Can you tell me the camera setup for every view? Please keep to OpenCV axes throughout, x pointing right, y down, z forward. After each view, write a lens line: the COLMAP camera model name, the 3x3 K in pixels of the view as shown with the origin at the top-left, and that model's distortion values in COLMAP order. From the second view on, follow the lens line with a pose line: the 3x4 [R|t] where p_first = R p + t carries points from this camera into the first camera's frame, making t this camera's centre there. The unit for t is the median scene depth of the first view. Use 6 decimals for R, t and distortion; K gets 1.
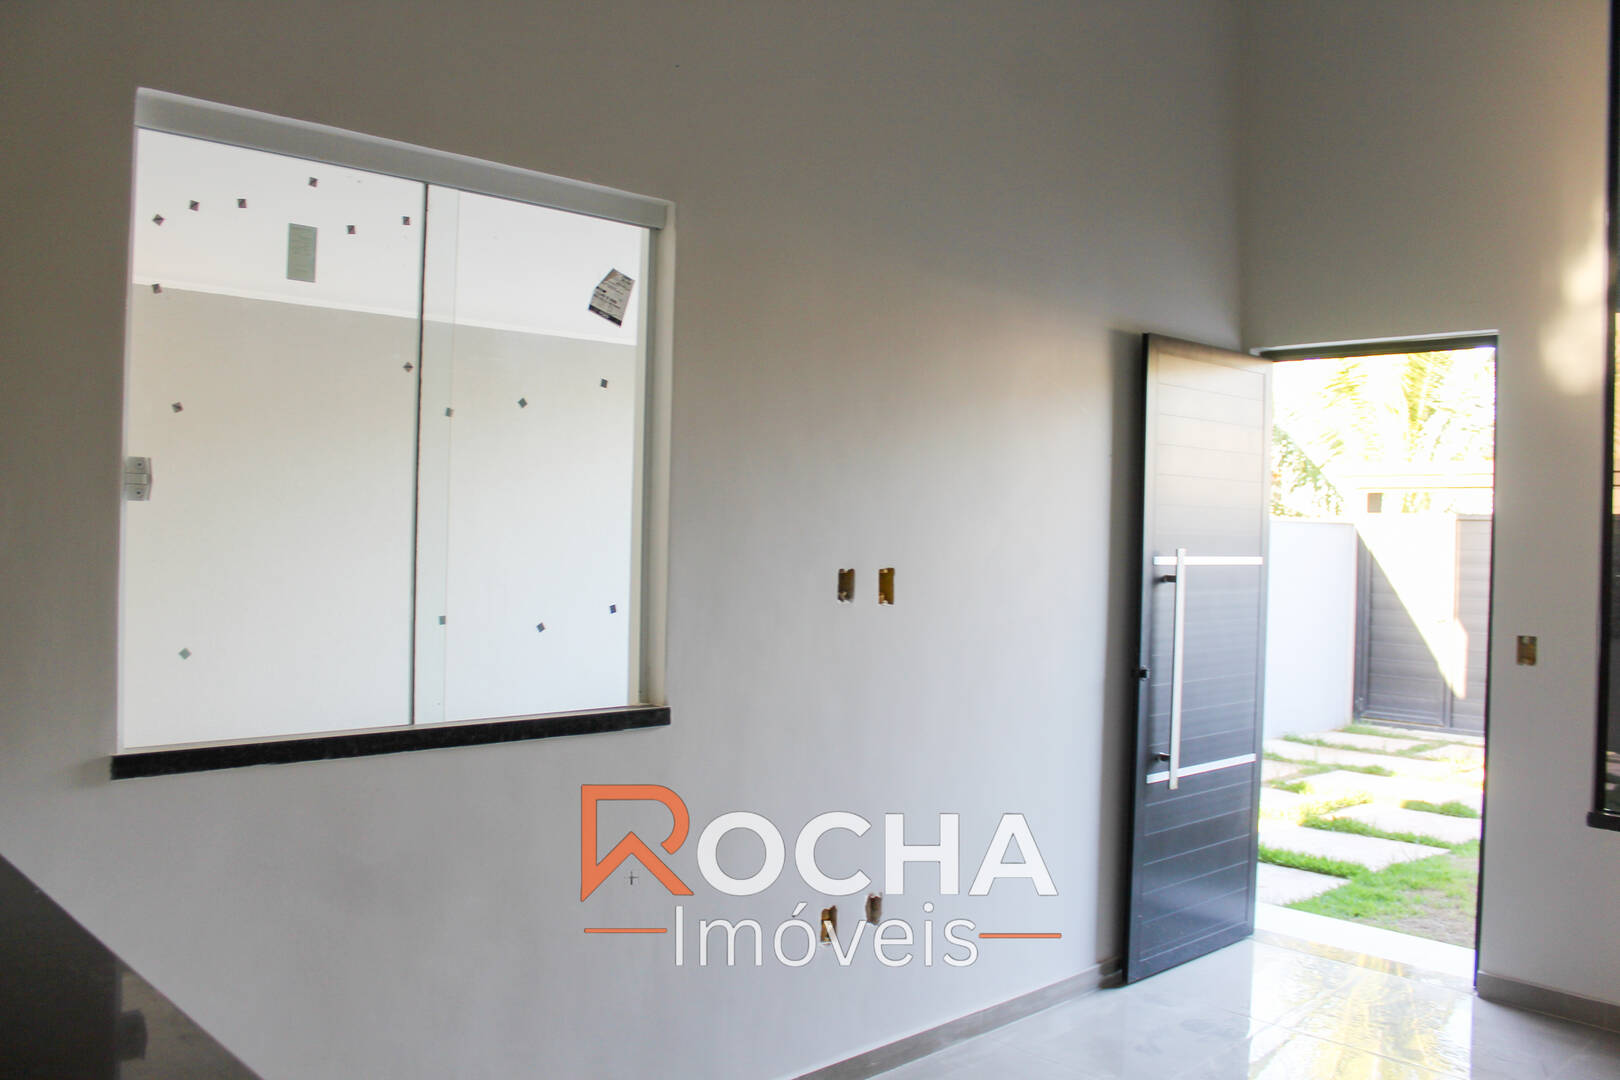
lens RADIAL K [[1361.4, 0, 810.0], [0, 1361.4, 540.0], [0, 0, 1]] dist [-0.162607, 0.148948]
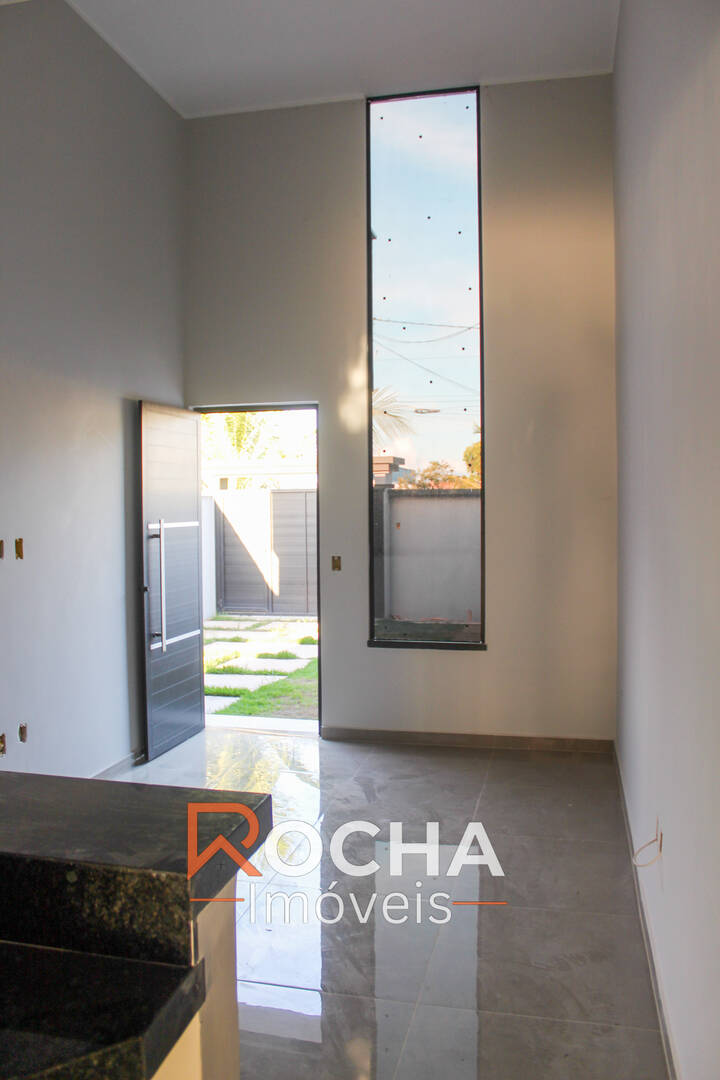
lens RADIAL K [[907.6, 0, 358.7], [0, 907.6, 557.7], [0, 0, 1]] dist [-0.162607, 0.148948]
pose [[0.838034, -0.062297, 0.542049, -0.134971], [0.031297, 0.997313, 0.066233, -0.011390], [-0.544719, -0.038541, 0.837733, -0.134585]]
